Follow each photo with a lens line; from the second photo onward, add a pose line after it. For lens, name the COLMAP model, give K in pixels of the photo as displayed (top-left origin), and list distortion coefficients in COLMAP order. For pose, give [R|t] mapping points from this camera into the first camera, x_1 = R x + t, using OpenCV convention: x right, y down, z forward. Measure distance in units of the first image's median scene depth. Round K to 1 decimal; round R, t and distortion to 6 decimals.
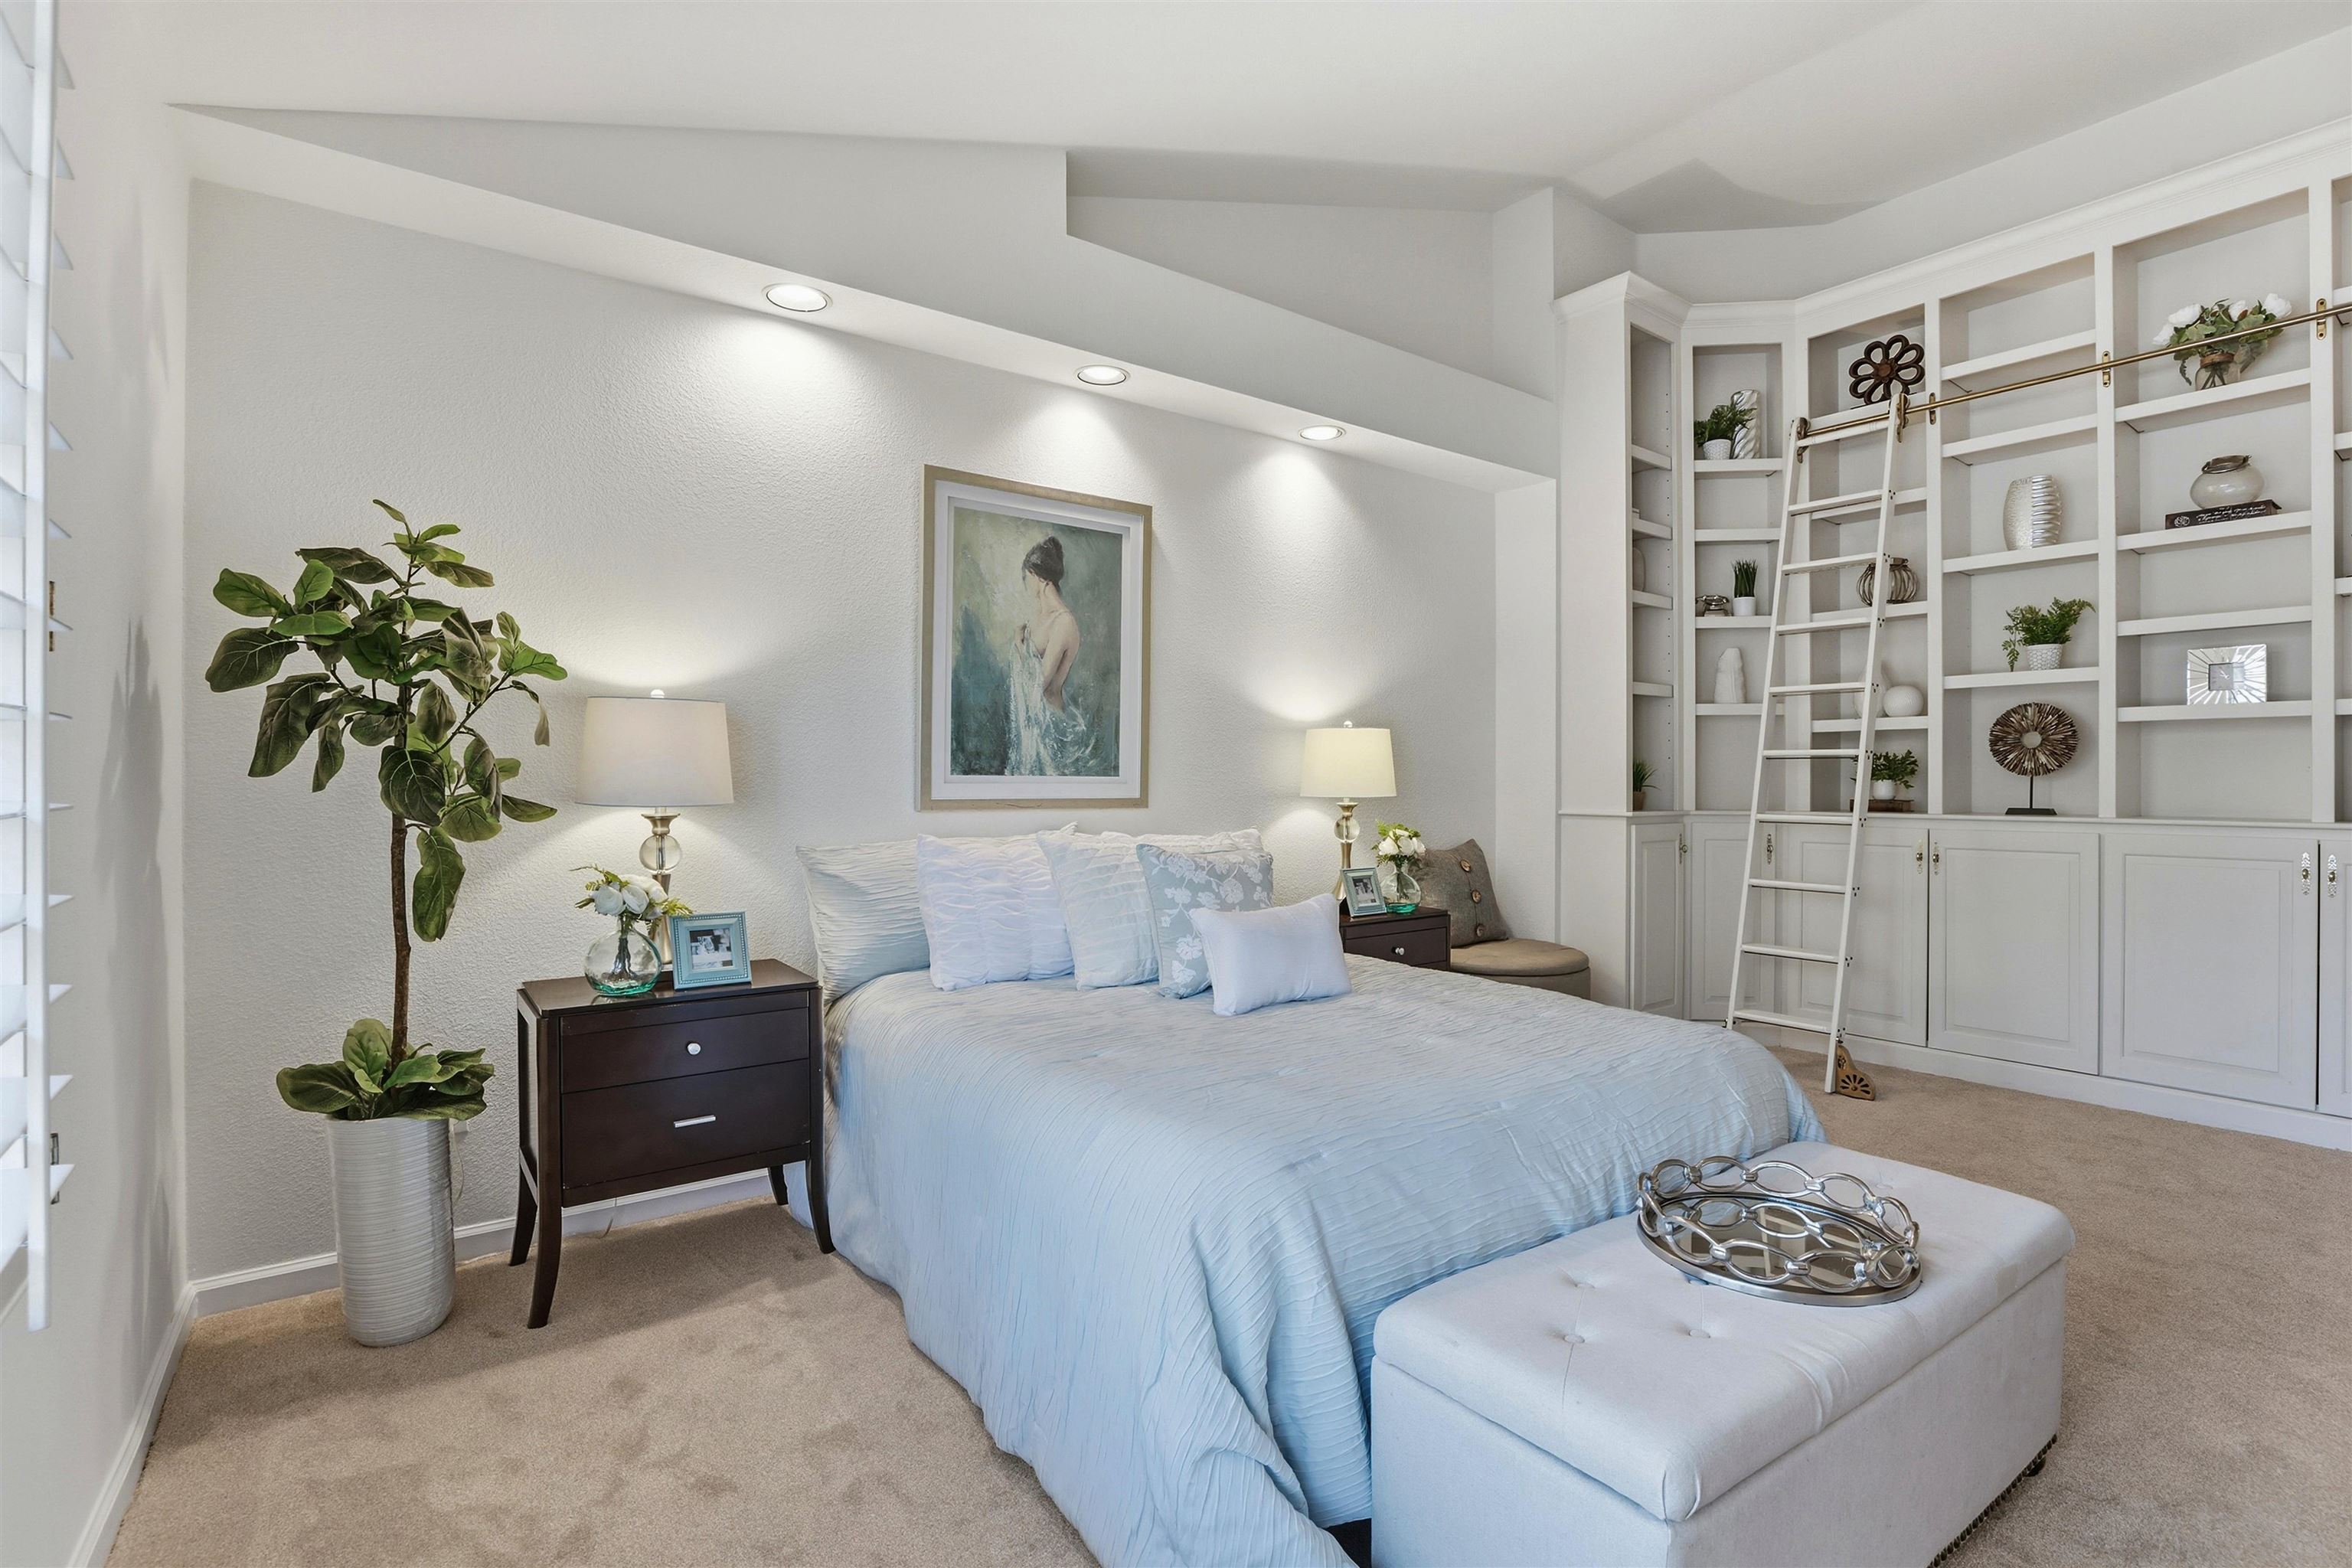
lens RADIAL K [[1113.0, 0, 1177.8], [0, 1113.0, 797.4], [0, 0, 1]] dist [-0.012899, 0.000099]
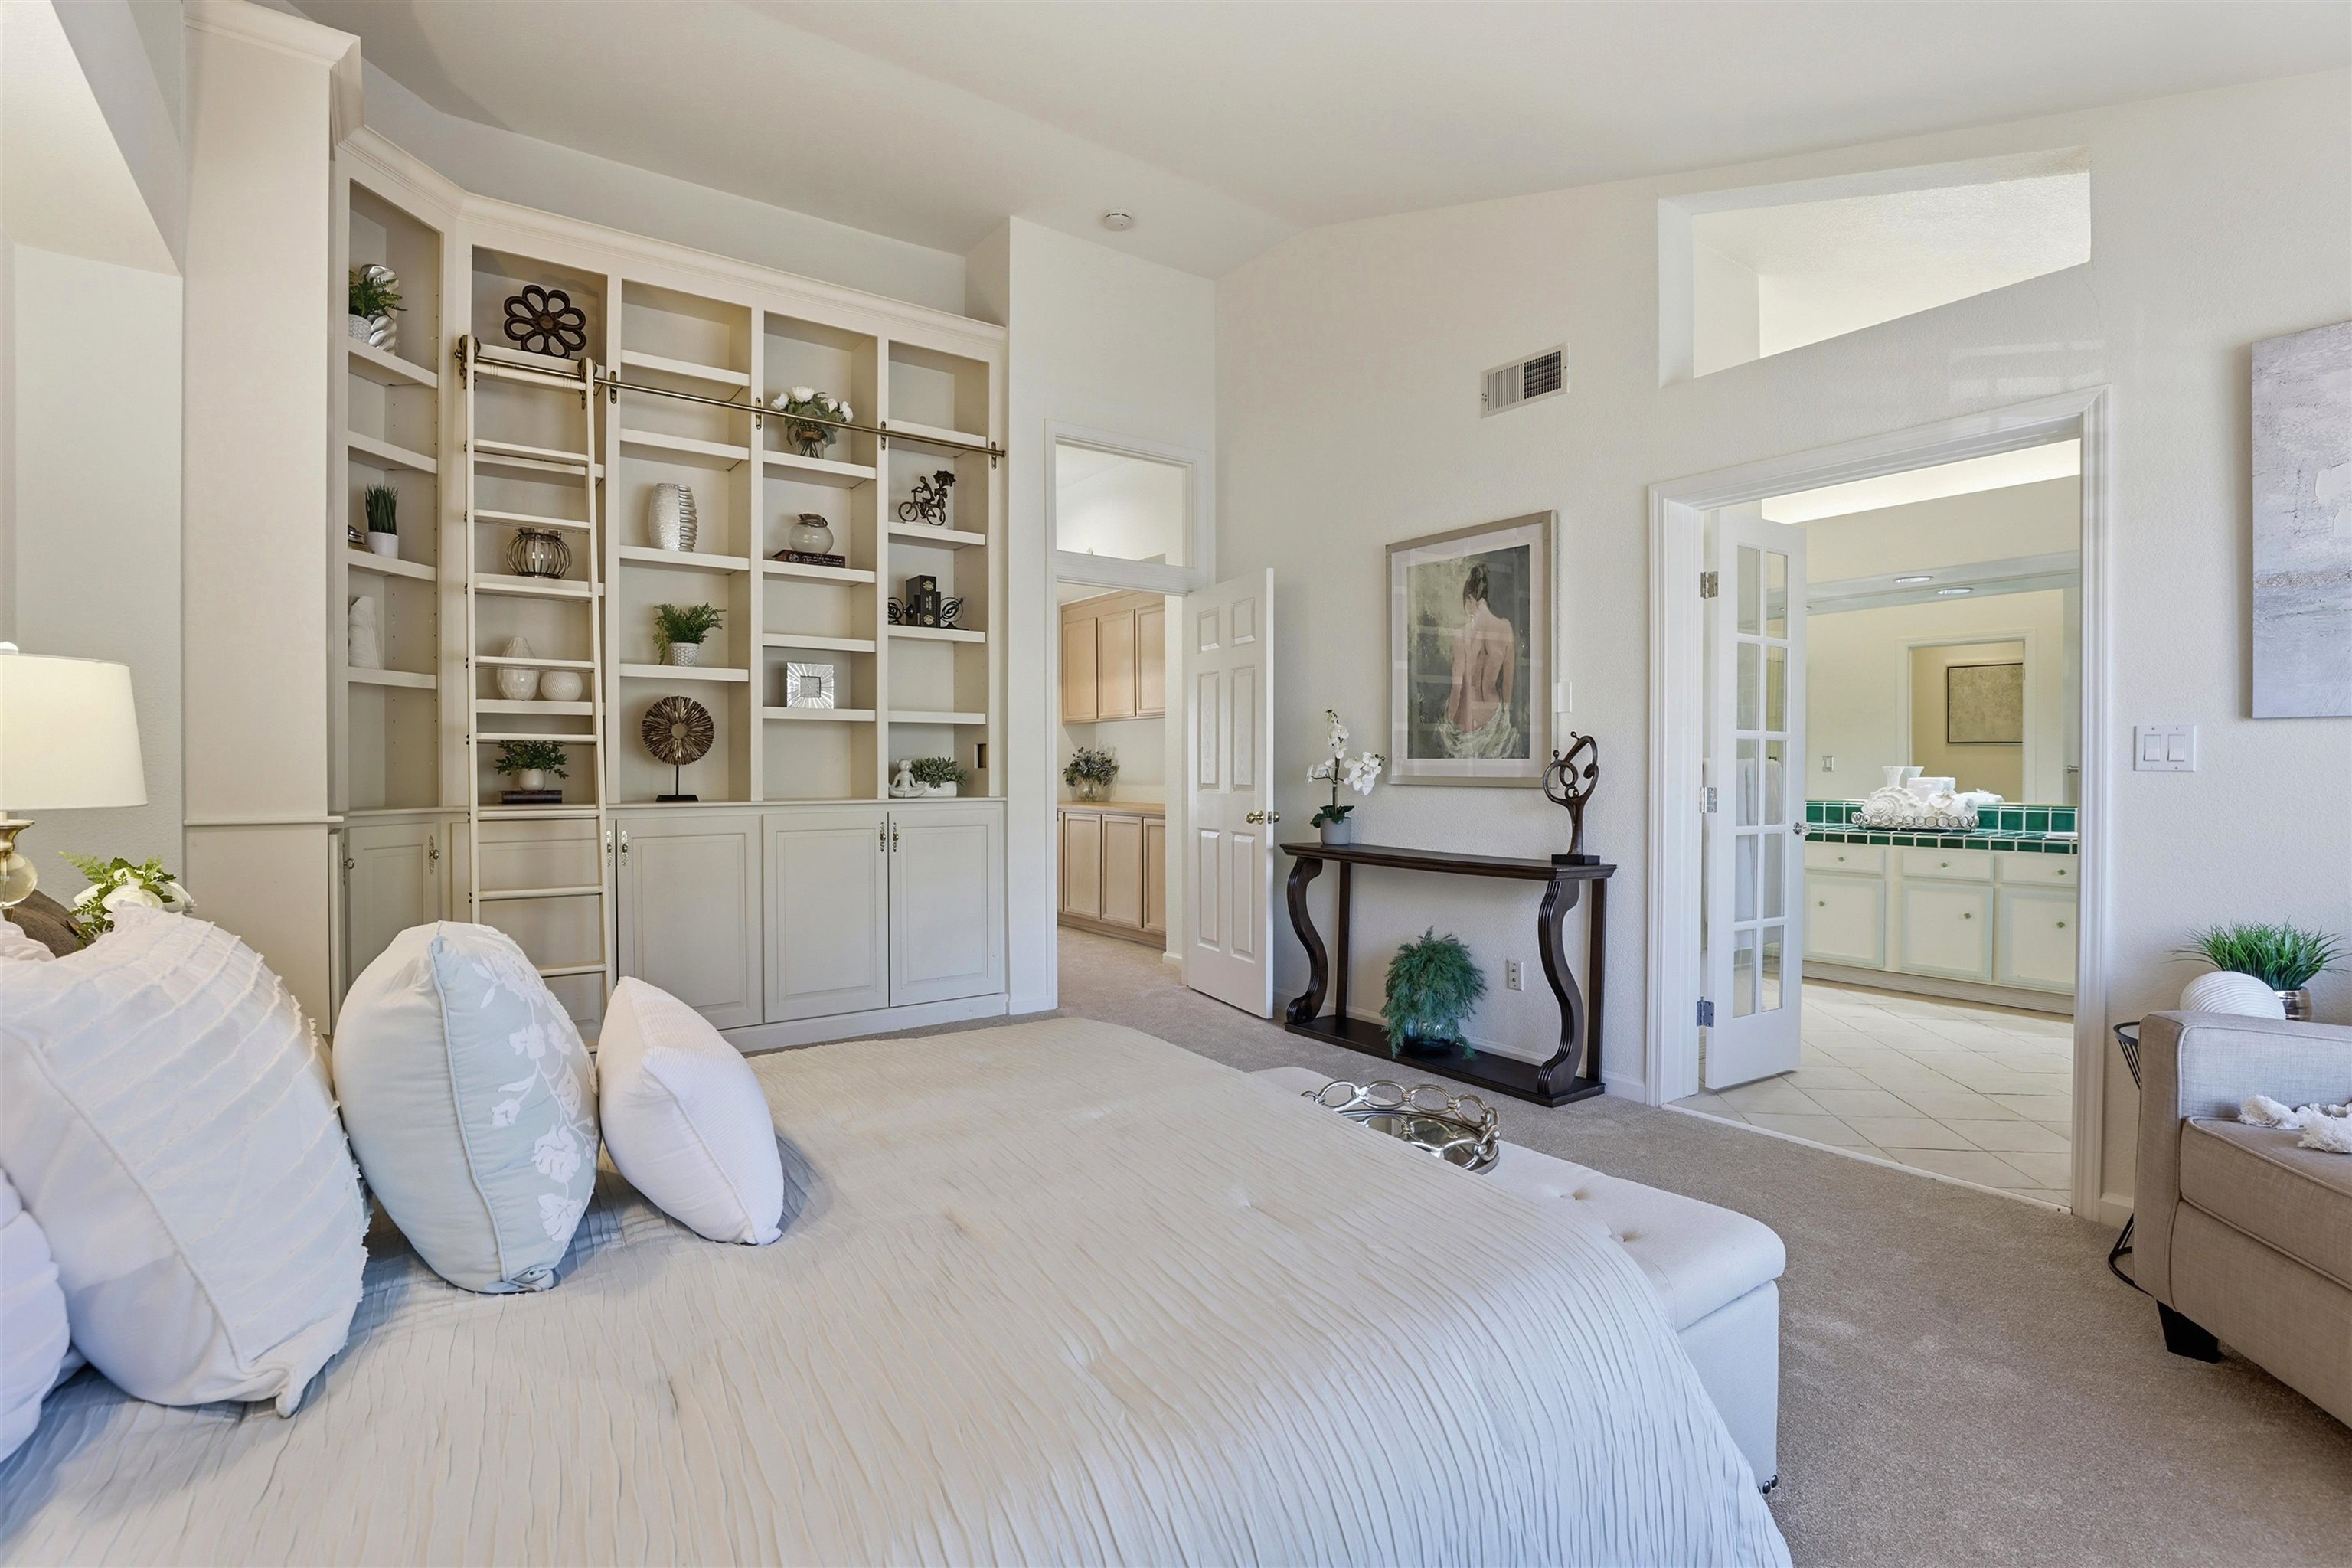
lens RADIAL K [[1113.0, 0, 1171.0], [0, 1113.0, 773.5], [0, 0, 1]] dist [-0.012899, 0.000099]
pose [[0.019579, -0.006614, 0.999786, -0.287084], [0.012369, 0.999903, 0.006373, -0.011859], [-0.999732, 0.012242, 0.019659, 0.497046]]
